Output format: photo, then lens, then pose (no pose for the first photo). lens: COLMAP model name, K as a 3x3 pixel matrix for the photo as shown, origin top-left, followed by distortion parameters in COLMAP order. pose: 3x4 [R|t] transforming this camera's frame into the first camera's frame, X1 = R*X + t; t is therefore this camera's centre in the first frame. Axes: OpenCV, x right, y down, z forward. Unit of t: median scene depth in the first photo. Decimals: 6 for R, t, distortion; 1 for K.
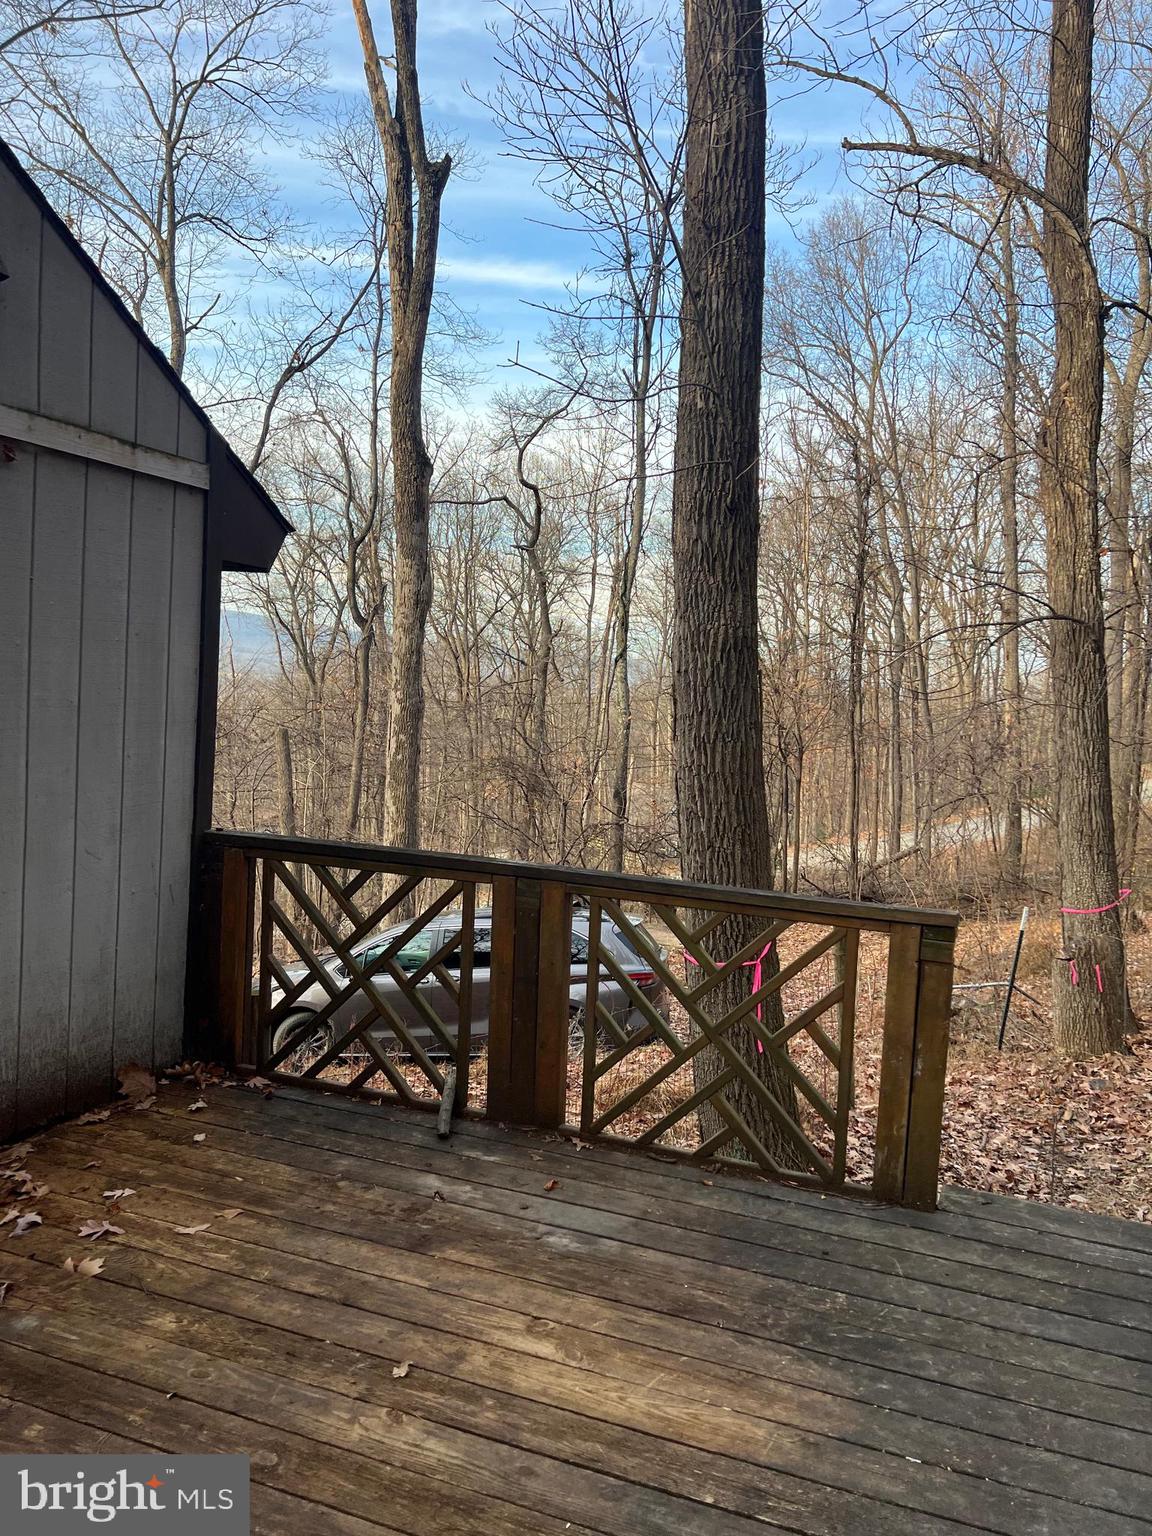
lens RADIAL K [[1139.0, 0, 578.7], [0, 1139.0, 780.8], [0, 0, 1]] dist [0.053607, -0.061832]
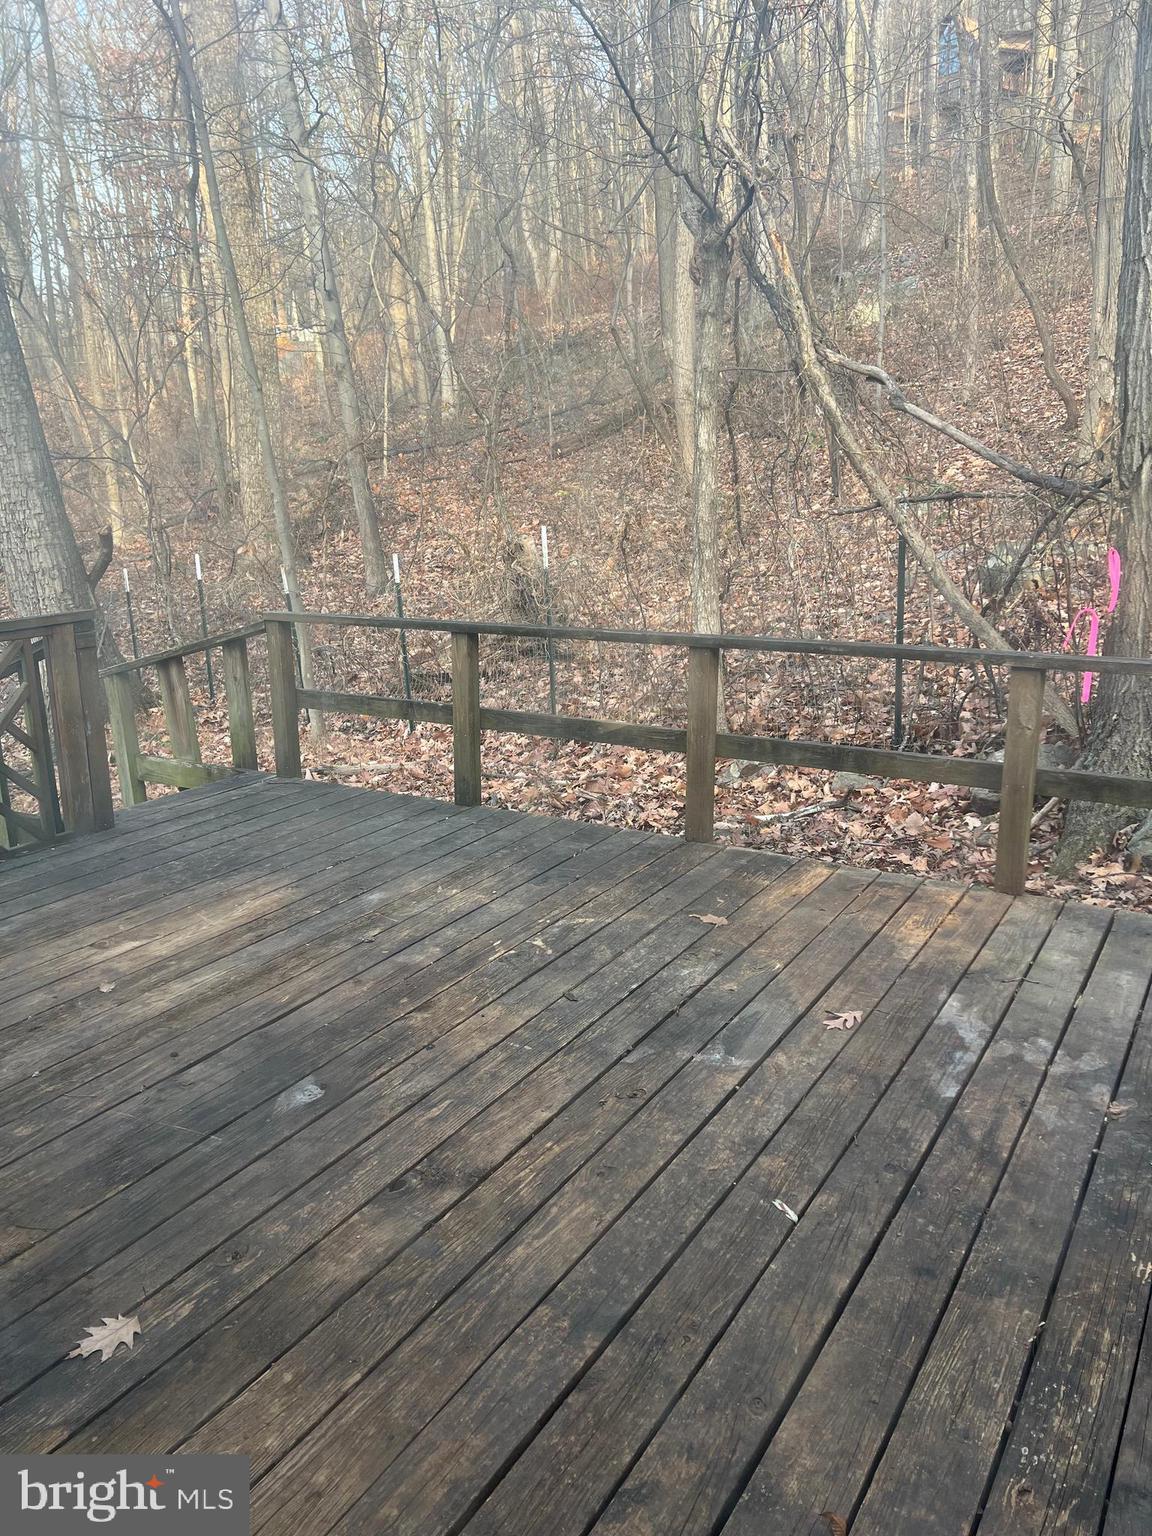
lens RADIAL K [[1139.0, 0, 573.6], [0, 1139.0, 757.7], [0, 0, 1]] dist [0.053607, -0.061832]
pose [[0.193771, -0.283105, 0.939311, -0.729326], [0.099948, 0.958172, 0.268171, -0.025513], [-0.975942, 0.041919, 0.213962, 0.108261]]
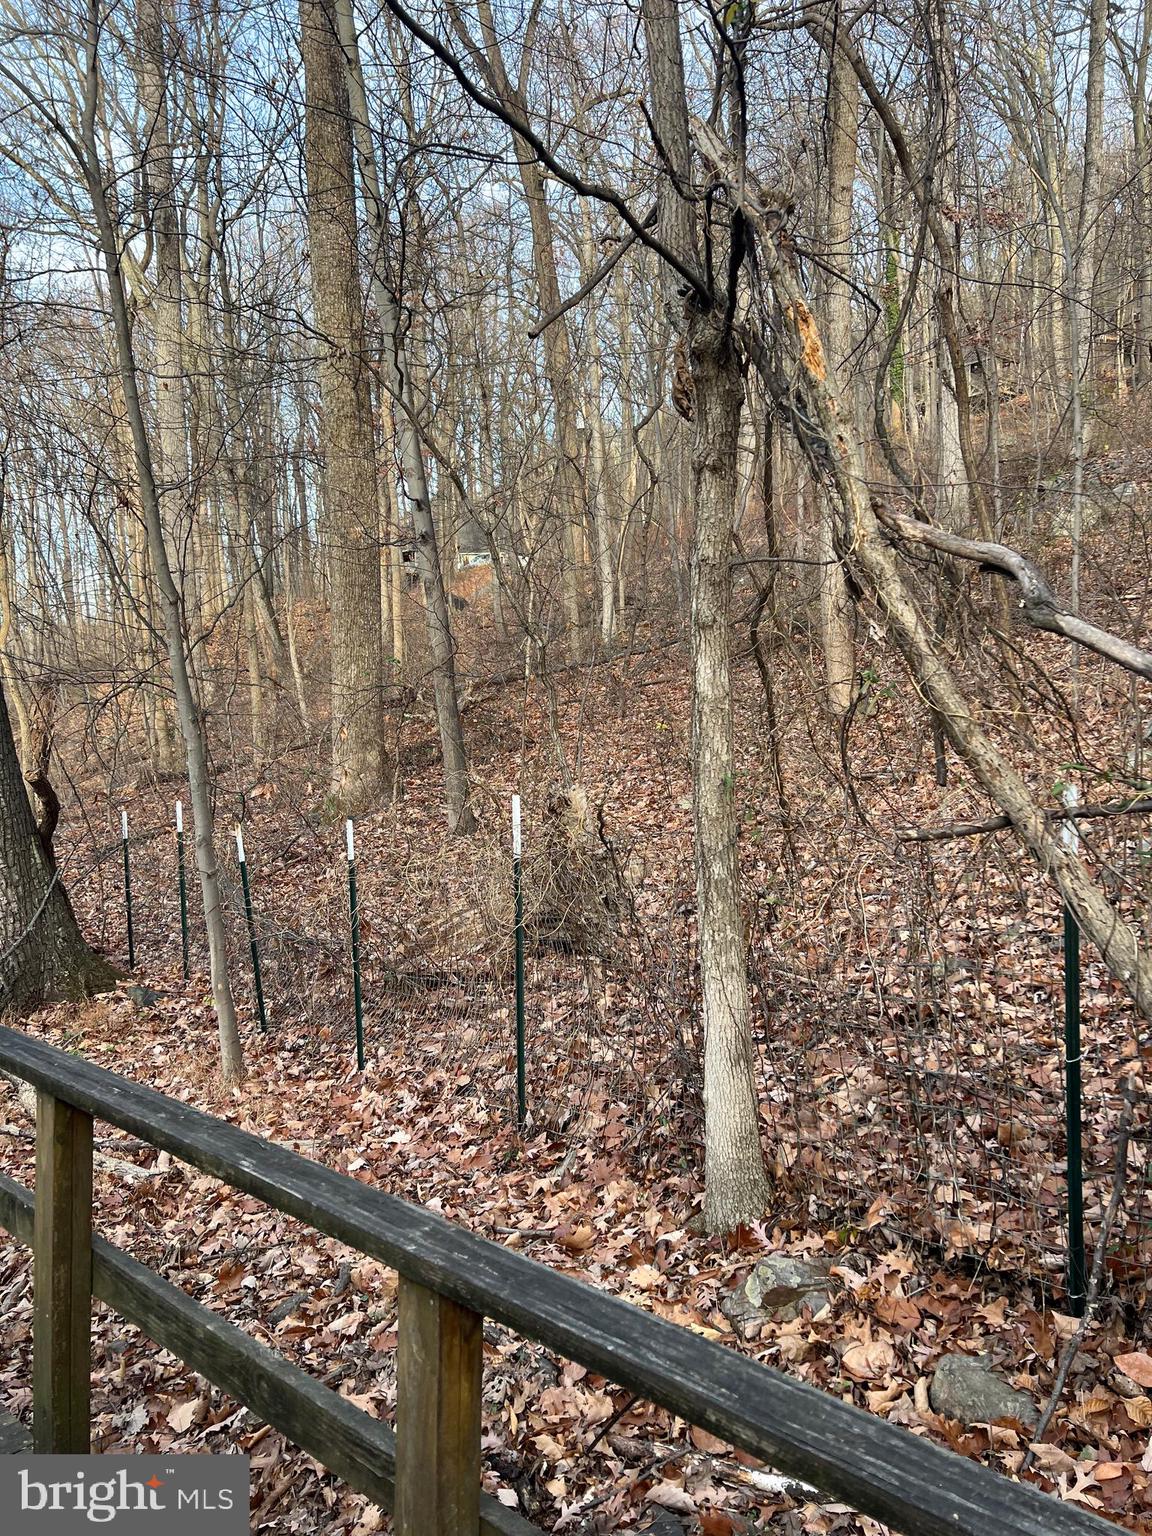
lens RADIAL K [[1139.0, 0, 585.4], [0, 1139.0, 772.4], [0, 0, 1]] dist [0.053607, -0.061832]
pose [[0.354864, -0.115049, 0.927812, -0.398287], [0.092502, 0.991851, 0.087610, -0.022359], [-0.930331, 0.054735, 0.362614, 0.069329]]
